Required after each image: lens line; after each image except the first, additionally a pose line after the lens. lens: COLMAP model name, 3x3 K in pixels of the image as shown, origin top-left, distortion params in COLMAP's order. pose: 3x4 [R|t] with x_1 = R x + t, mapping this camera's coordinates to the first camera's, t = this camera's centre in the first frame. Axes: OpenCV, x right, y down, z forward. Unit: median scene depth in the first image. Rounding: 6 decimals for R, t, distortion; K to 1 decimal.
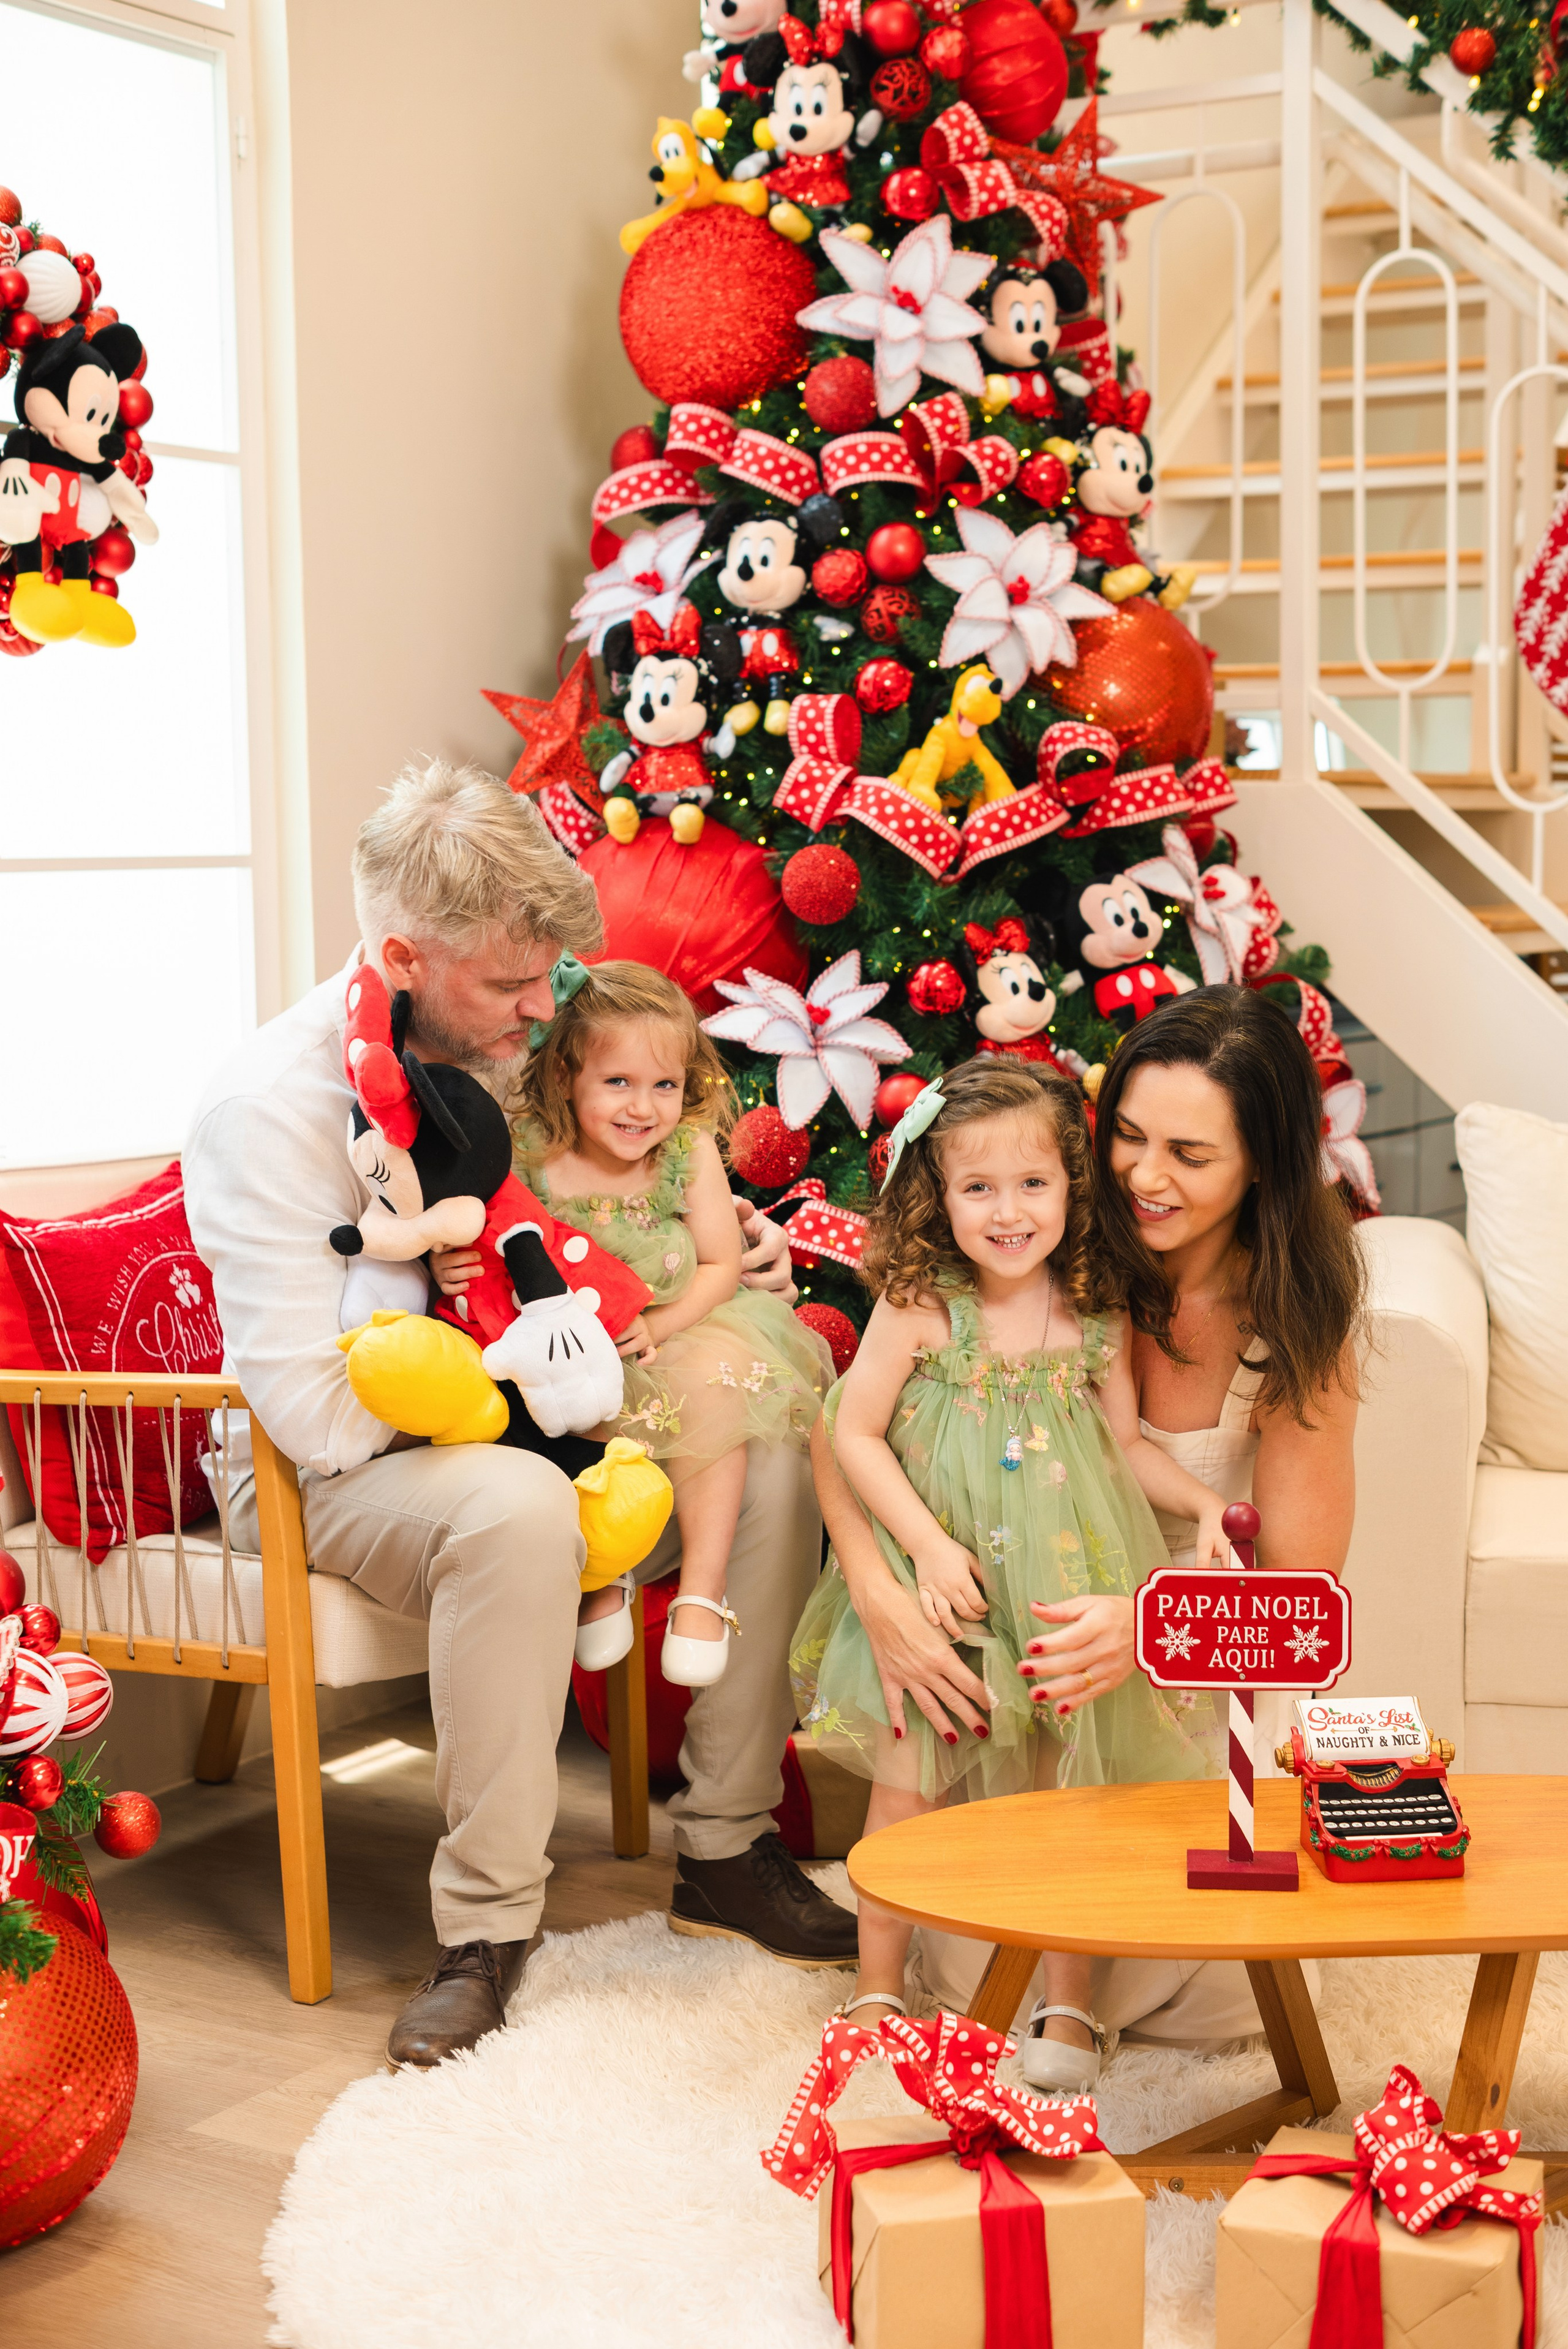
lens RADIAL K [[3588.0, 0, 828.7], [0, 3588.0, 1151.6], [0, 0, 1]] dist [0.075706, 0.000000]
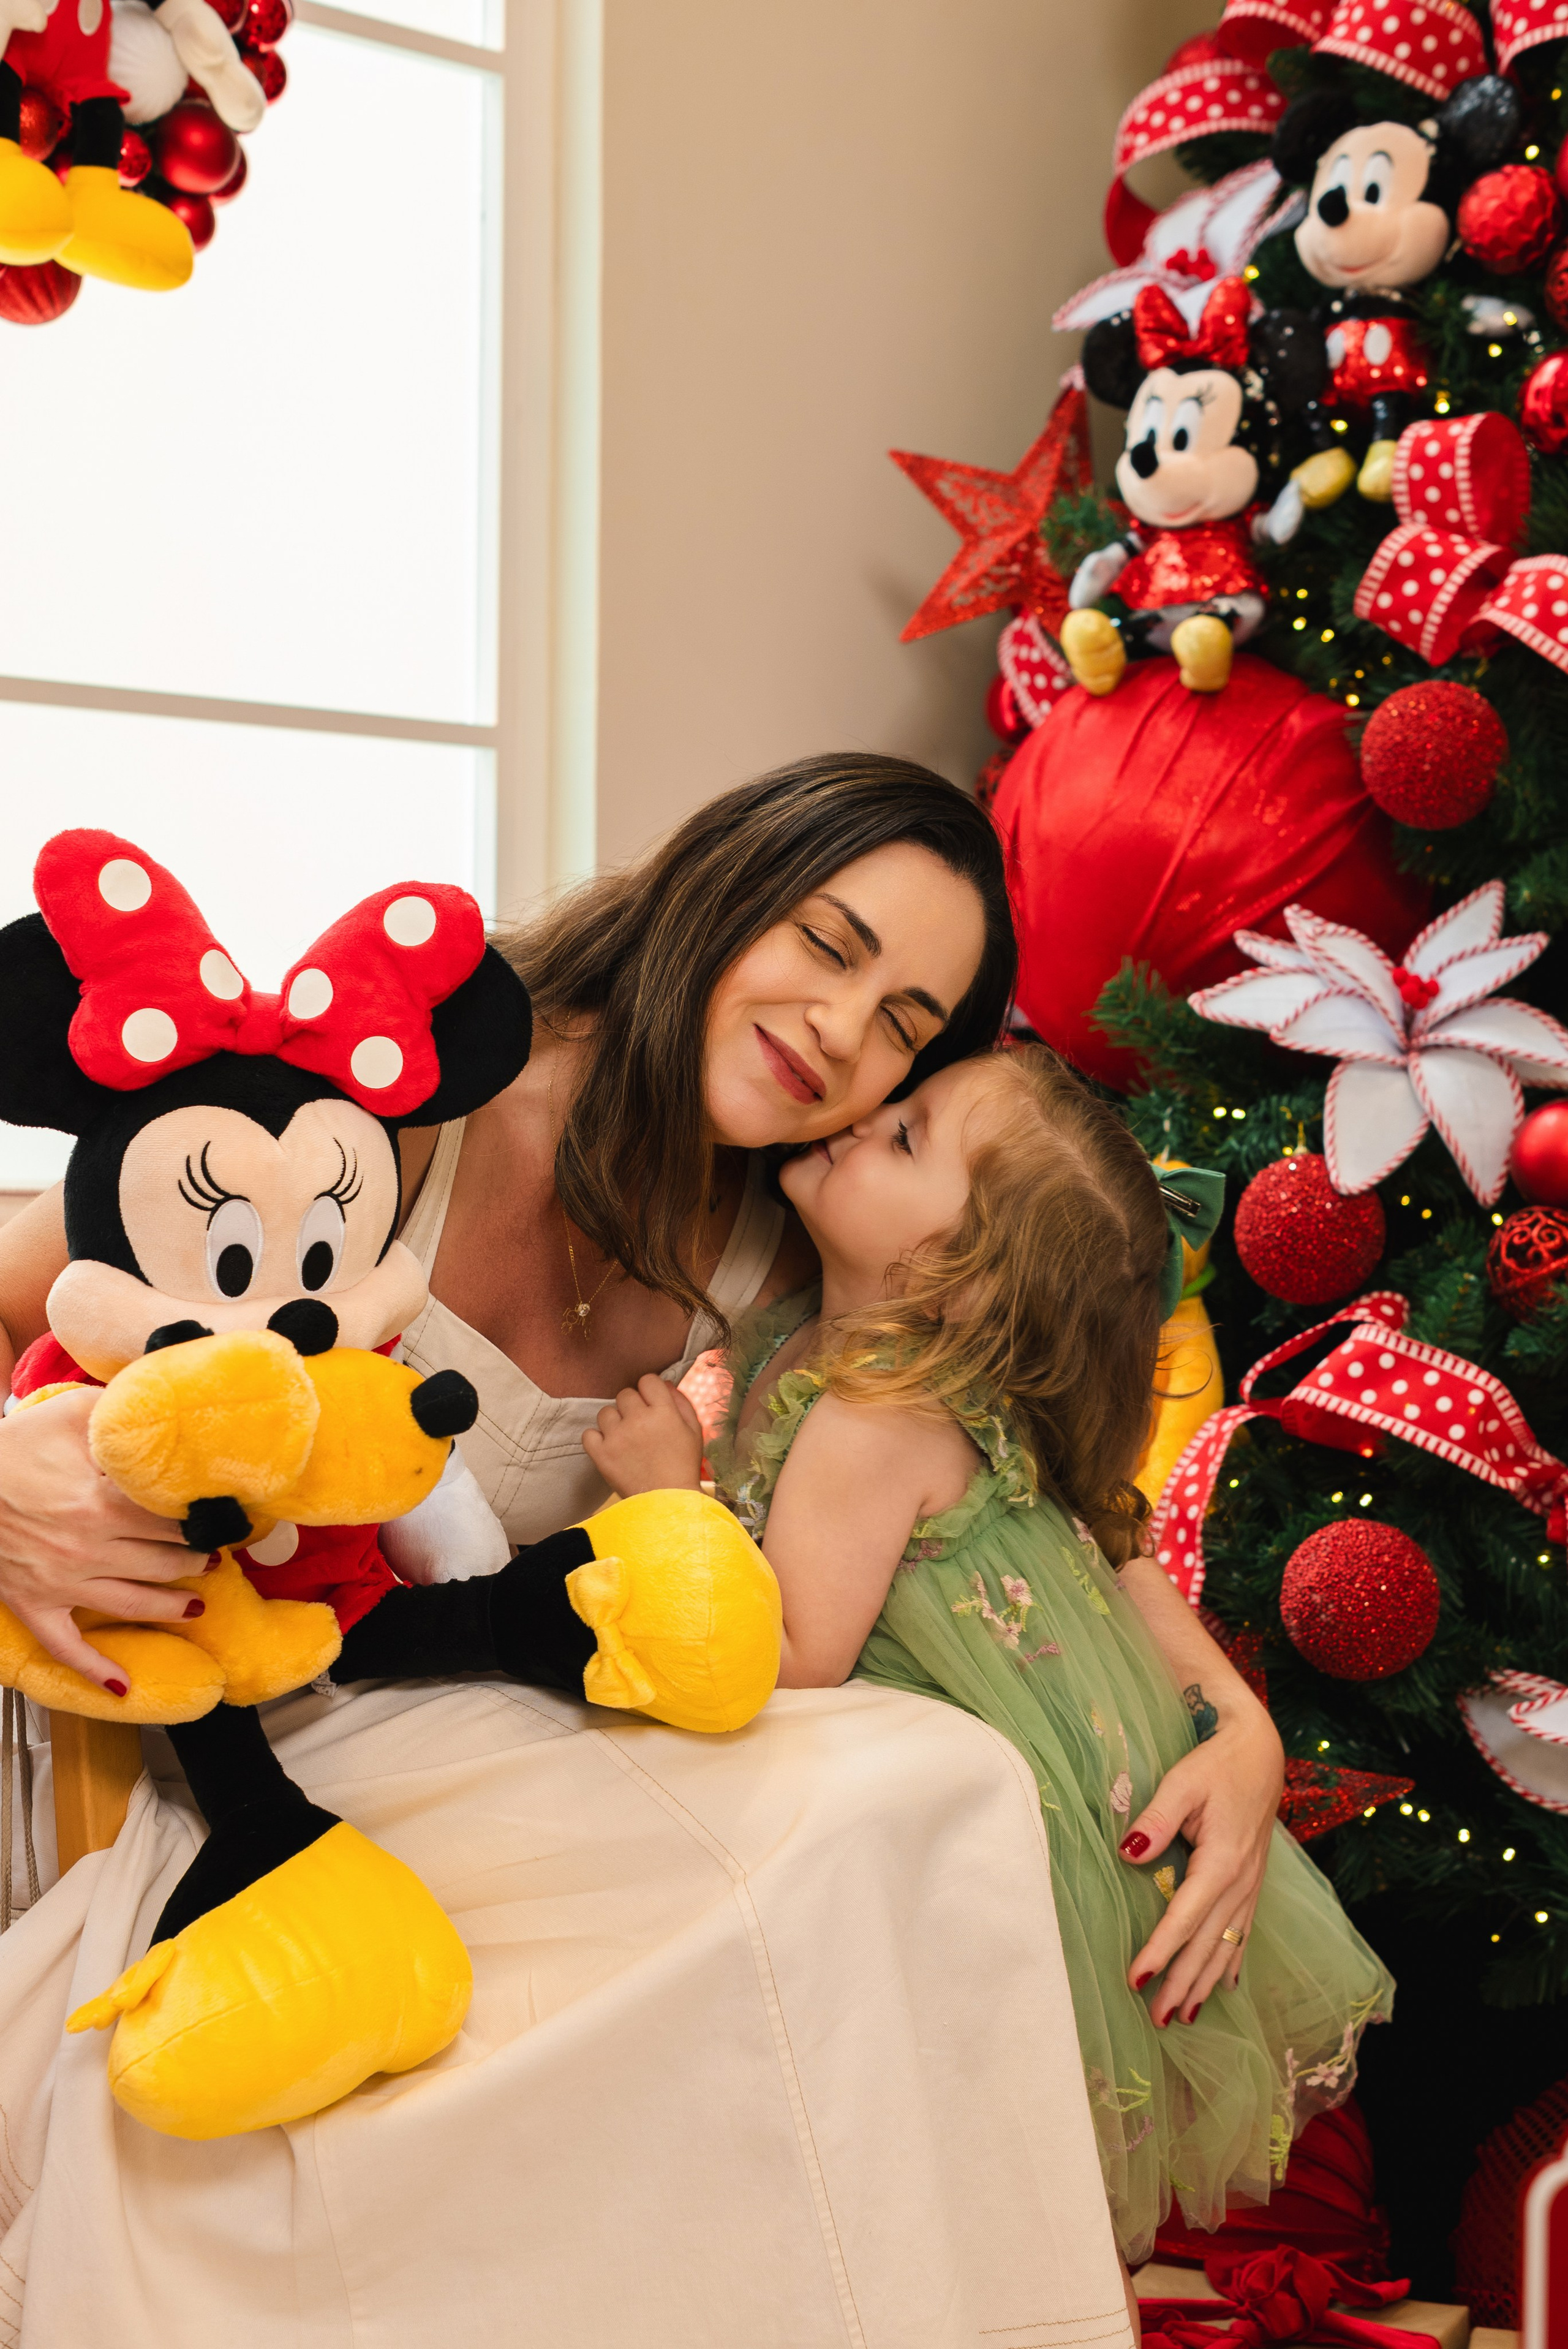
lens RADIAL K [[3587.5, 0, 911.7], [0, 3587.5, 1254.0], [0, 0, 1]] dist [0.075706, 0.000000]
pose [[0.967831, 0.036374, -0.248957, 0.059826], [-0.048067, 0.998000, -0.041050, 0.027316], [0.246966, 0.051696, 0.967644, 0.455505]]
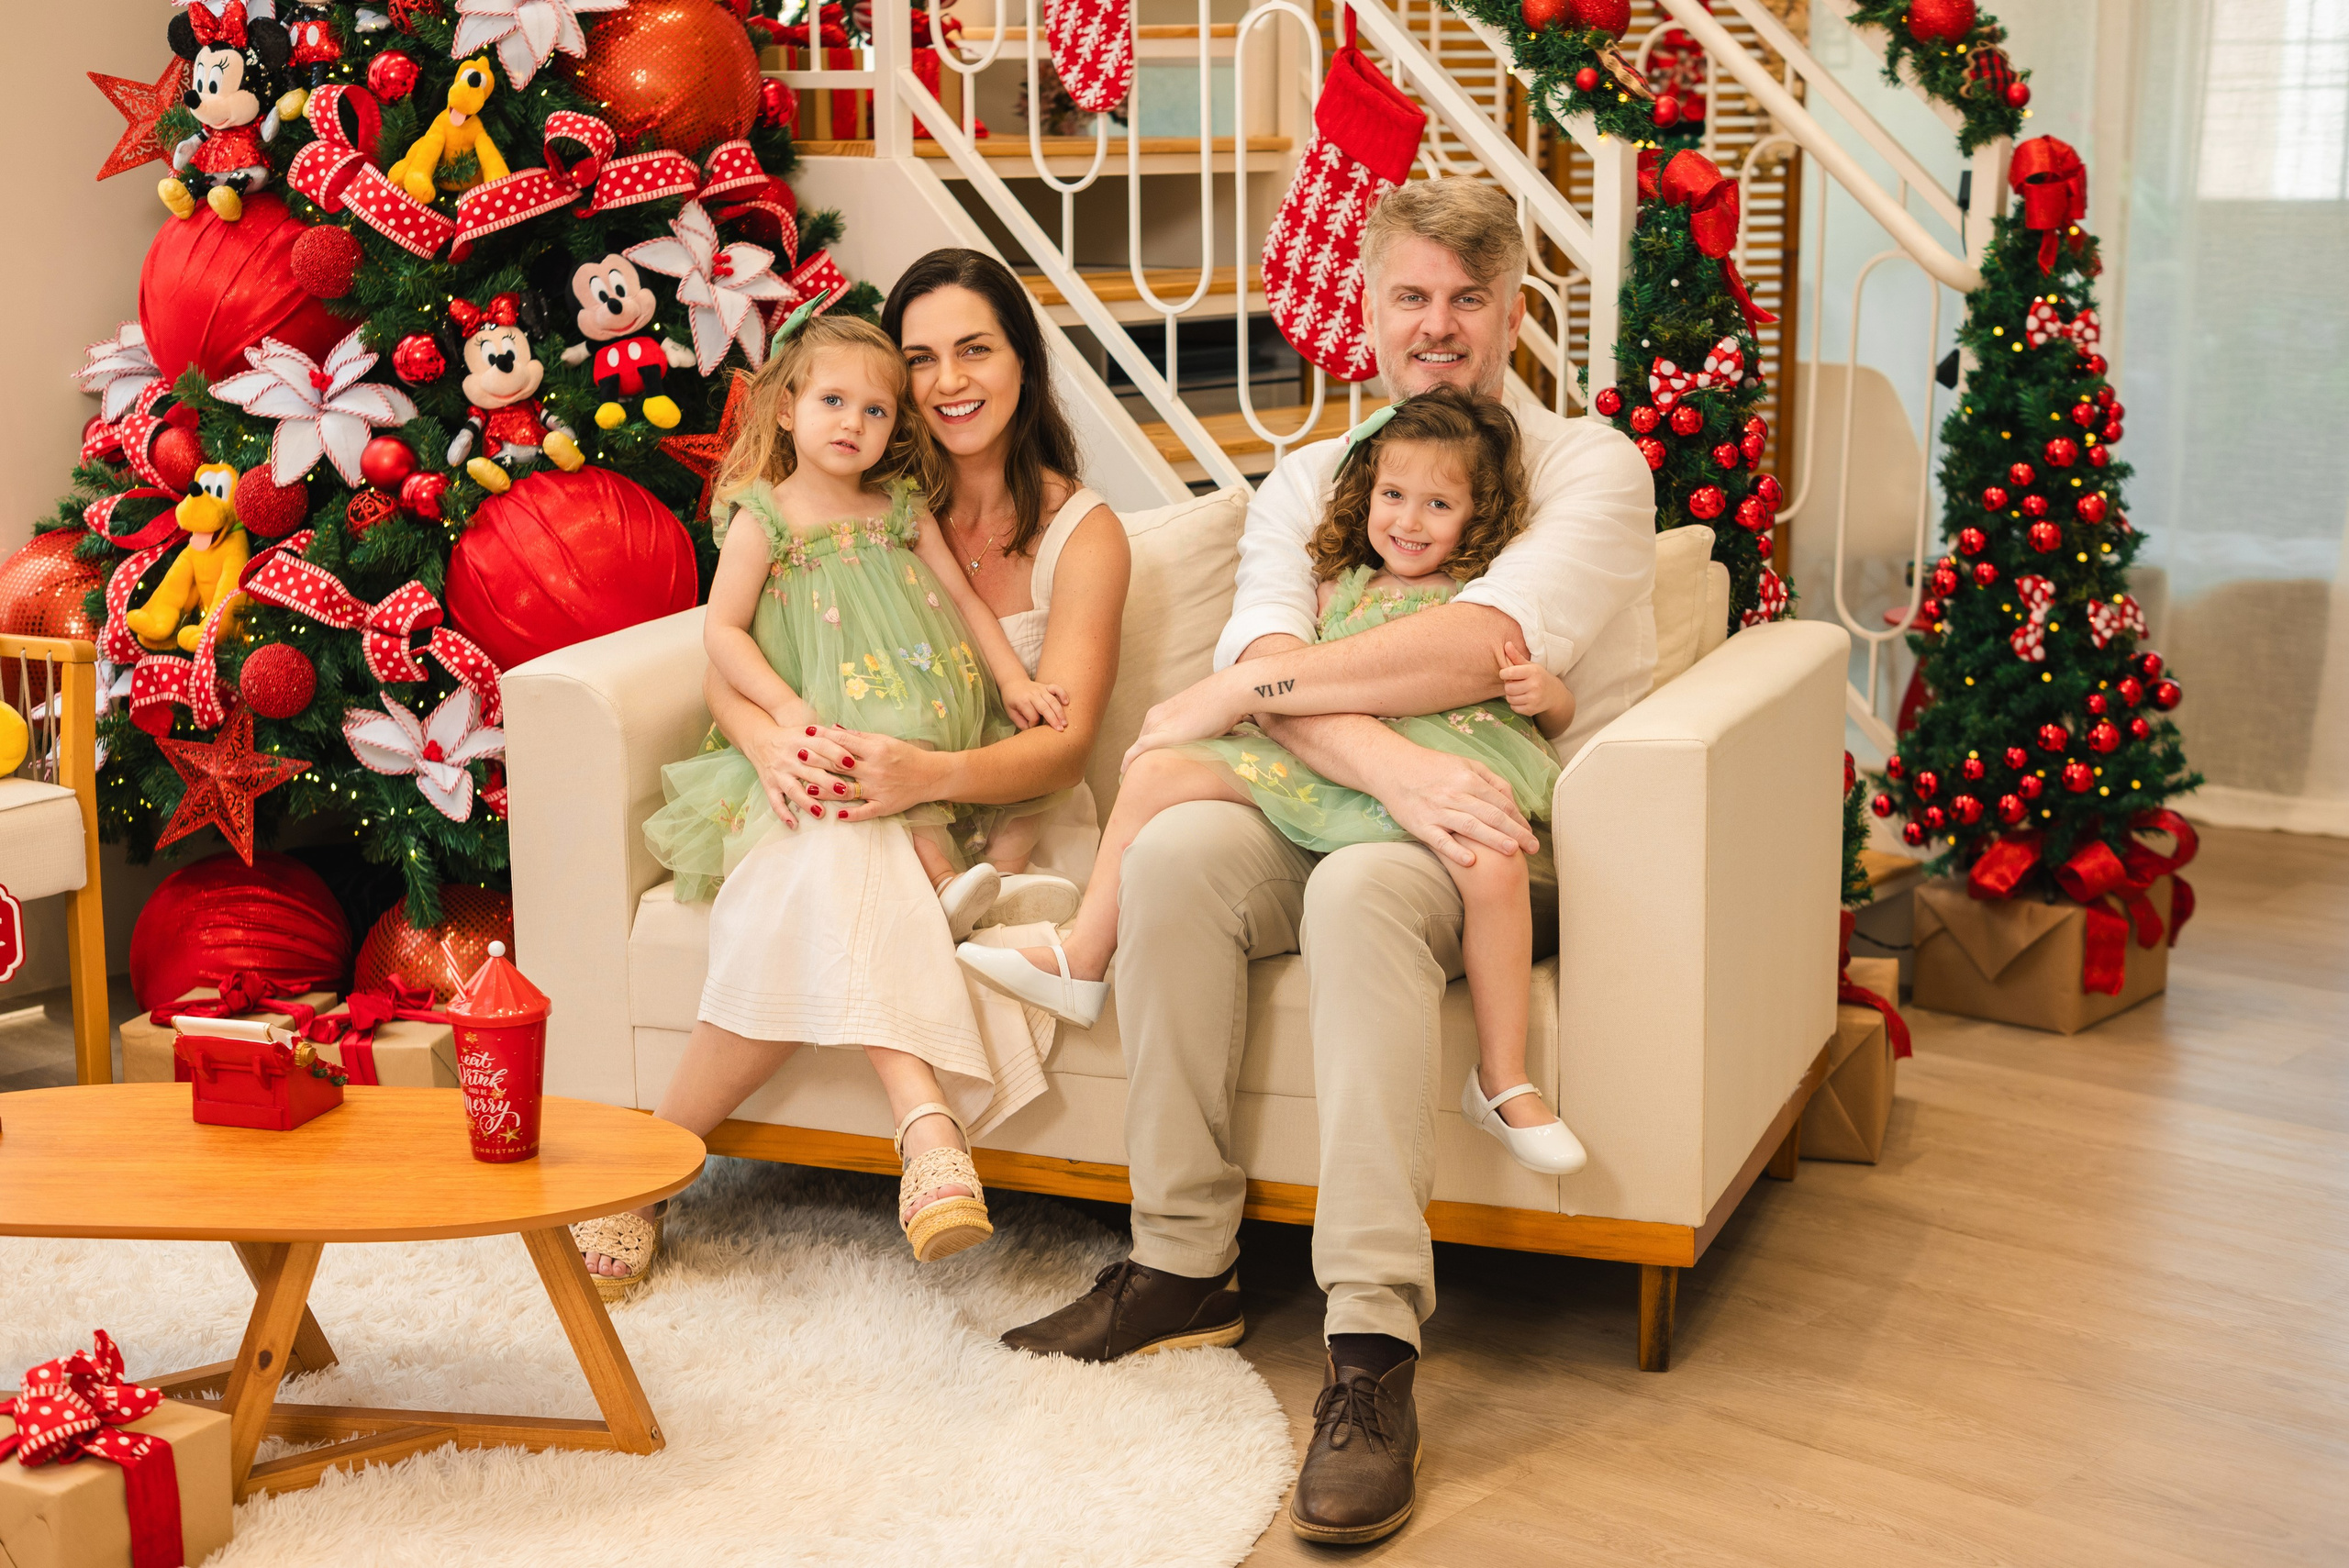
lens RADIAL K [[3587.9, 0, 1156.5], [0, 3587.9, 794.1], [0, 0, 1]] dist [0.075706, 0.000000]
pose [[0.979416, 0.039374, -0.197973, 0.472663], [-0.017219, 0.993513, 0.112409, -0.040712], [0.201115, -0.106687, 0.973741, -0.046010]]
